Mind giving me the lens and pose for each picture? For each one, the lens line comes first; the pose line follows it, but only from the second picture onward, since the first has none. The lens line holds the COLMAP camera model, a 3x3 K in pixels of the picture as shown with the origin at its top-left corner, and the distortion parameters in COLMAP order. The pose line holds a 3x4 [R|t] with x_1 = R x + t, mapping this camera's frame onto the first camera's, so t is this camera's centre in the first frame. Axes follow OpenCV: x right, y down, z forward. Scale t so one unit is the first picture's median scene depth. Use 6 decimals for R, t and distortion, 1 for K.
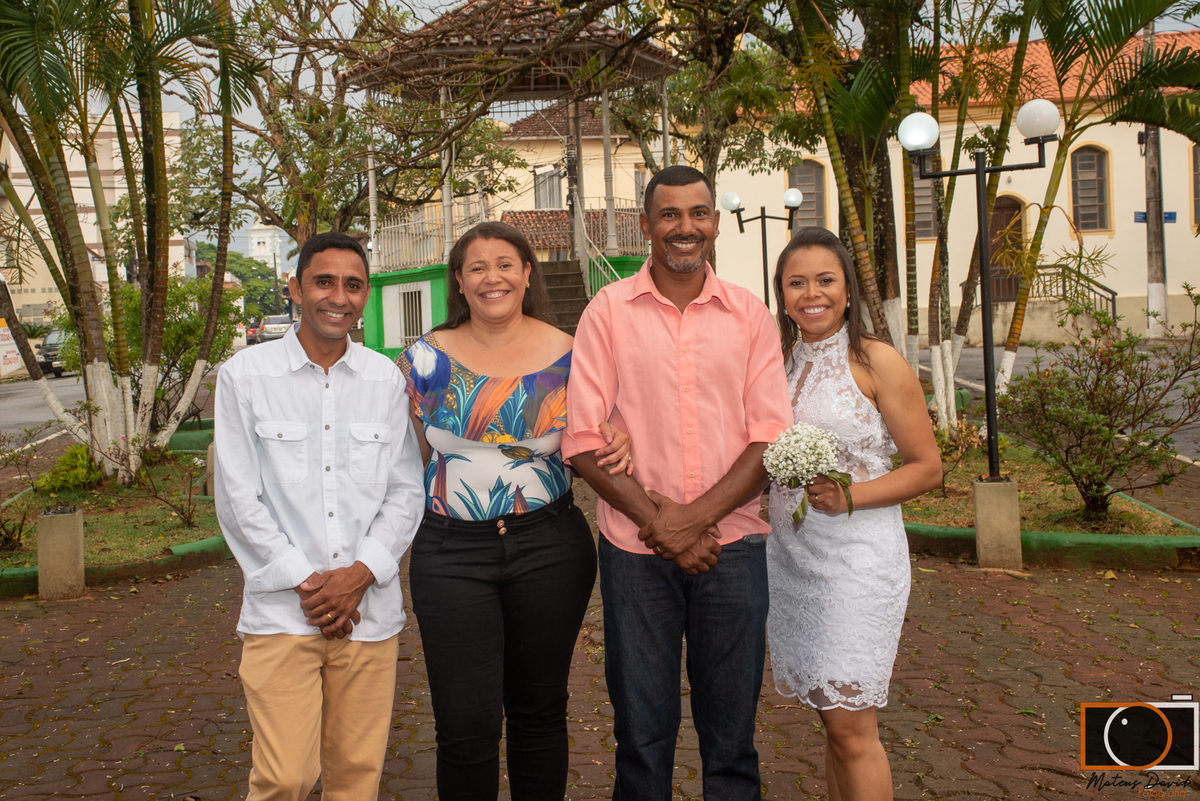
lens RADIAL K [[1369.9, 0, 602.4], [0, 1369.9, 400.4], [0, 0, 1]] dist [0.102635, 0.000000]
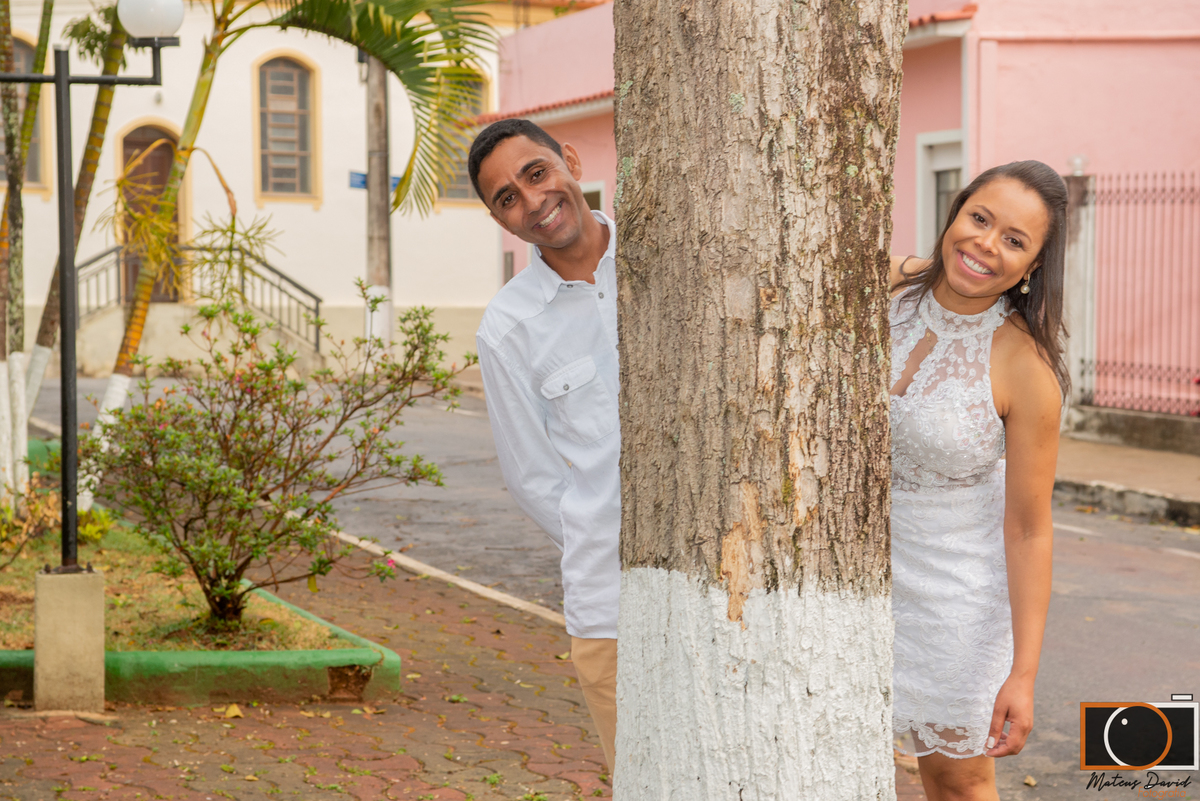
lens RADIAL K [[2474.1, 0, 601.3], [0, 2474.1, 388.5], [0, 0, 1]] dist [0.393982, 0.000000]
pose [[0.898844, 0.035605, 0.436820, -0.003264], [-0.019354, 0.998947, -0.041599, 0.017344], [-0.437841, 0.028937, 0.898587, -0.138186]]
